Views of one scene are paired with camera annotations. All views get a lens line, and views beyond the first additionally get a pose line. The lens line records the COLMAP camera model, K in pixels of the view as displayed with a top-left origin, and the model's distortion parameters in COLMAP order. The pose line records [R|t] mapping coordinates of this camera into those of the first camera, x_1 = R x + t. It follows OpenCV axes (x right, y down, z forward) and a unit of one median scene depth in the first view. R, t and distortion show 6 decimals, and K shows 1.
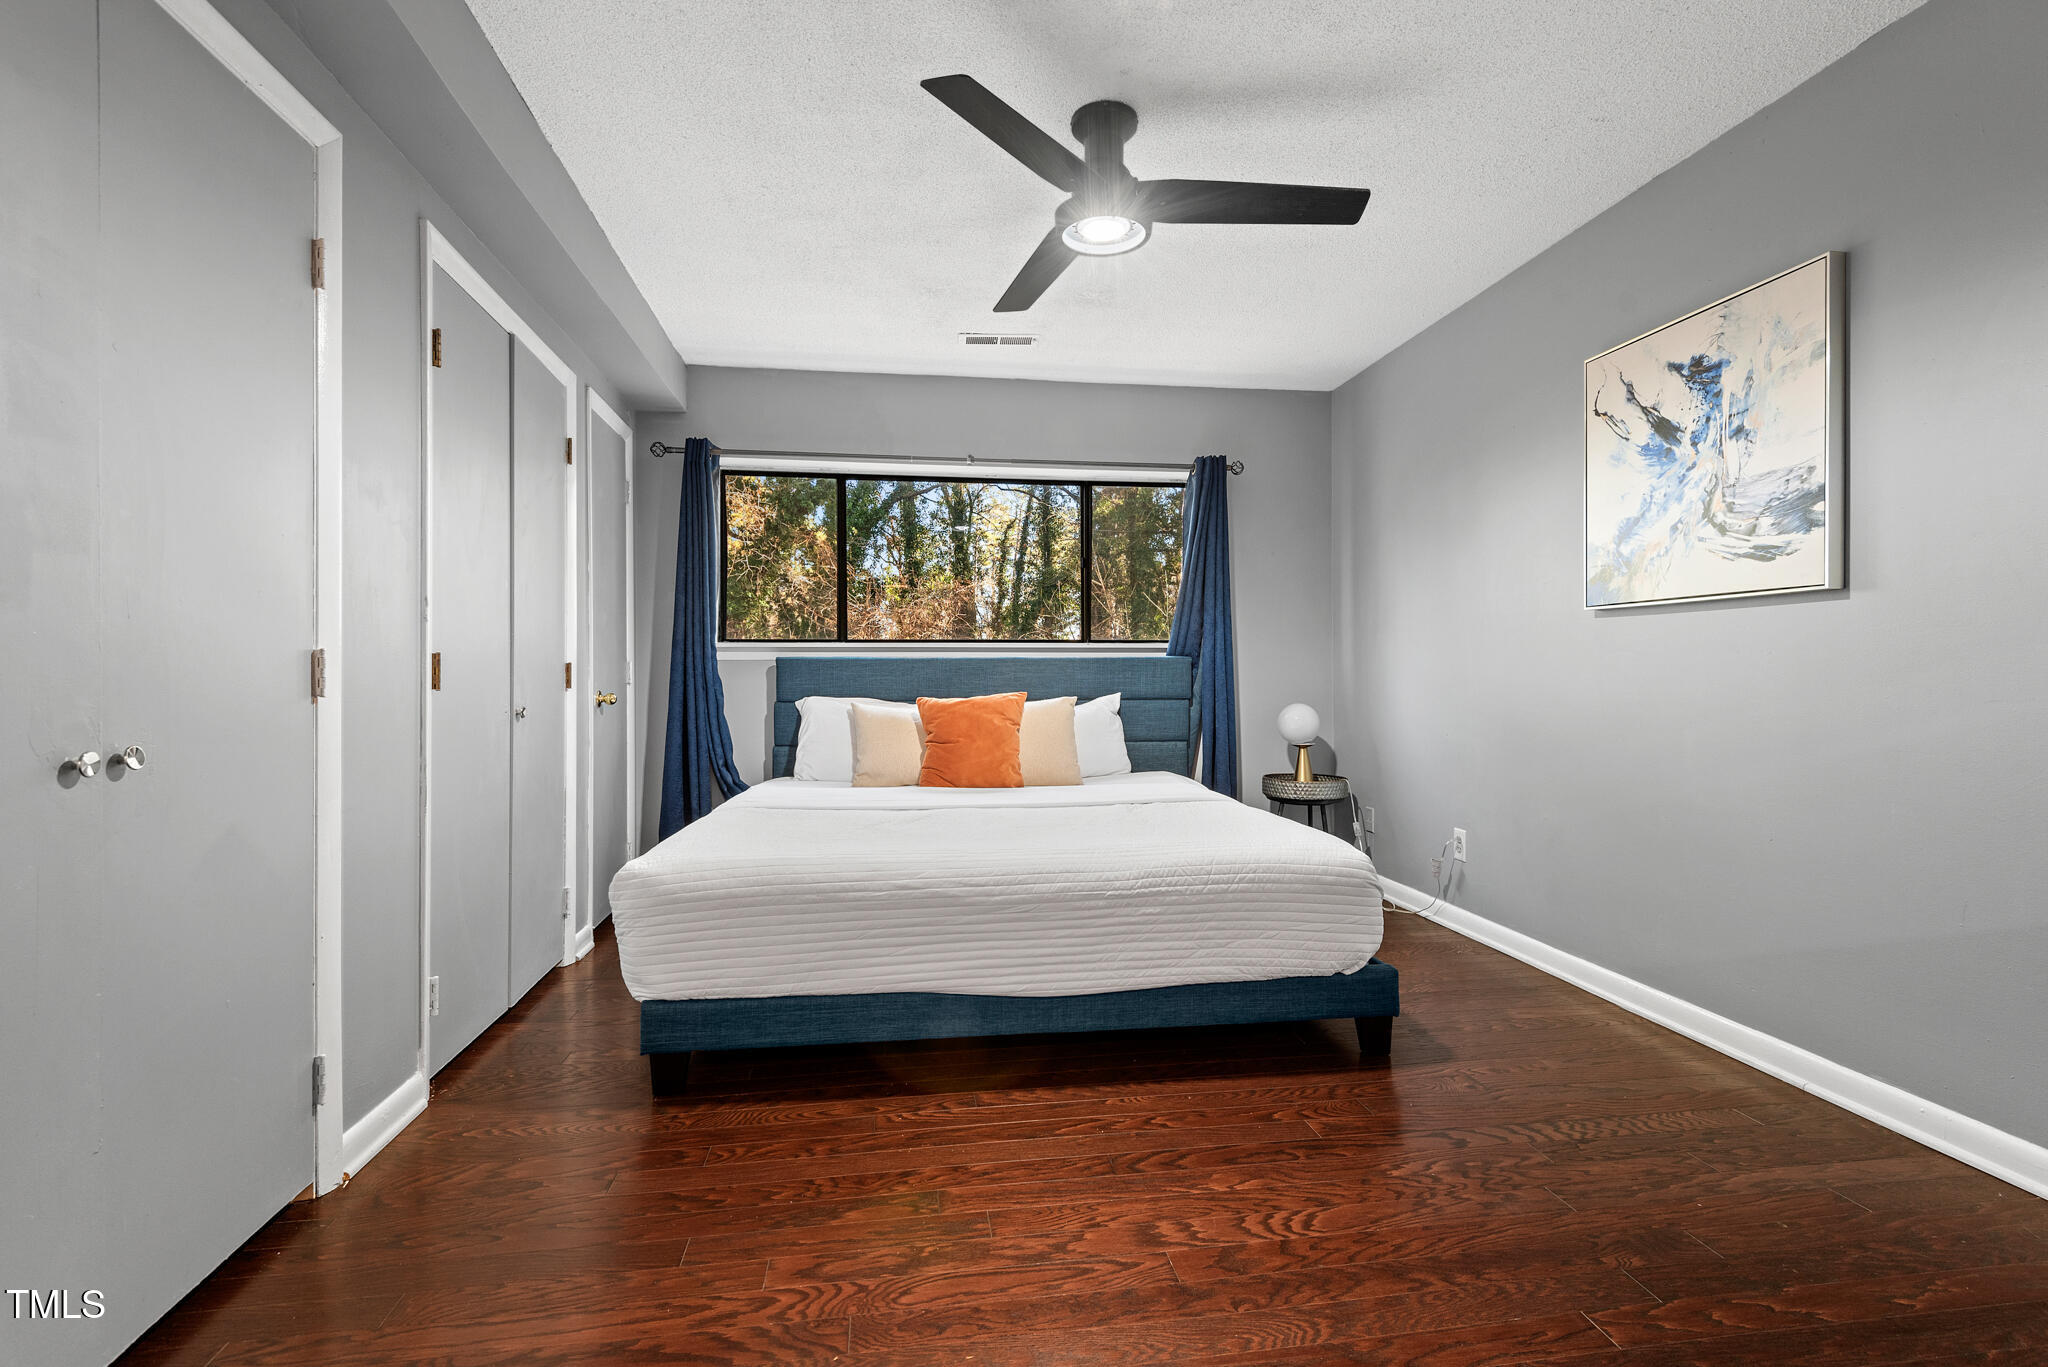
lens RADIAL K [[924.7, 0, 1019.1], [0, 924.7, 674.5], [0, 0, 1]] dist [0.013241, -0.006442]
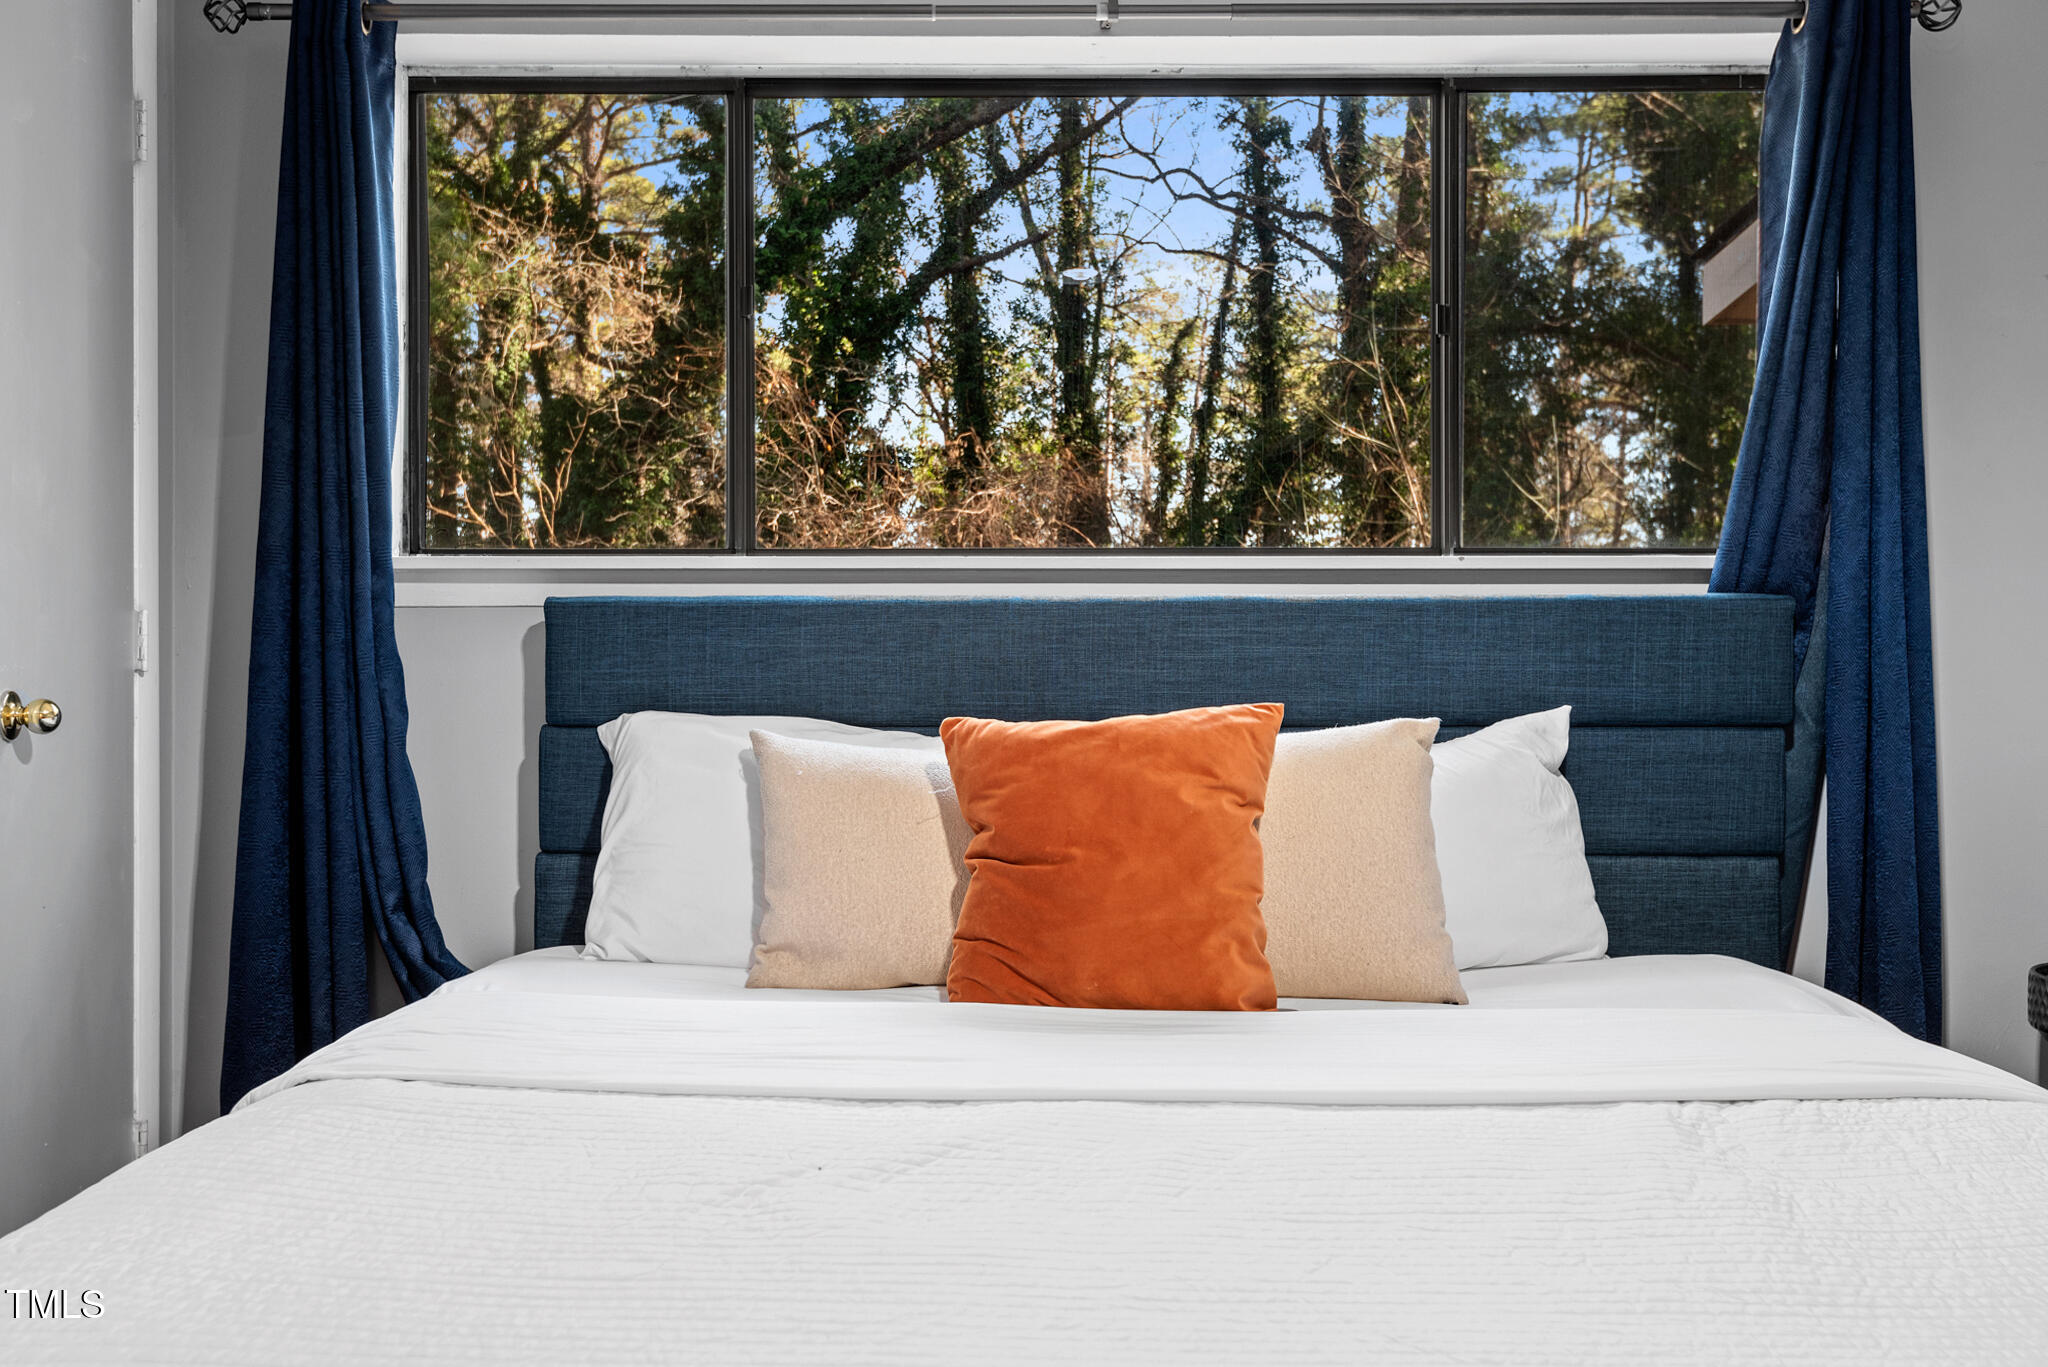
lens RADIAL K [[1888.1, 0, 1018.5], [0, 1888.1, 680.2], [0, 0, 1]] dist [0.016397, 0.000000]
pose [[0.995671, 0.004643, -0.092832, -0.020016], [-0.003607, 0.999929, 0.011323, 0.003834], [0.092878, -0.010939, 0.995617, 0.309704]]
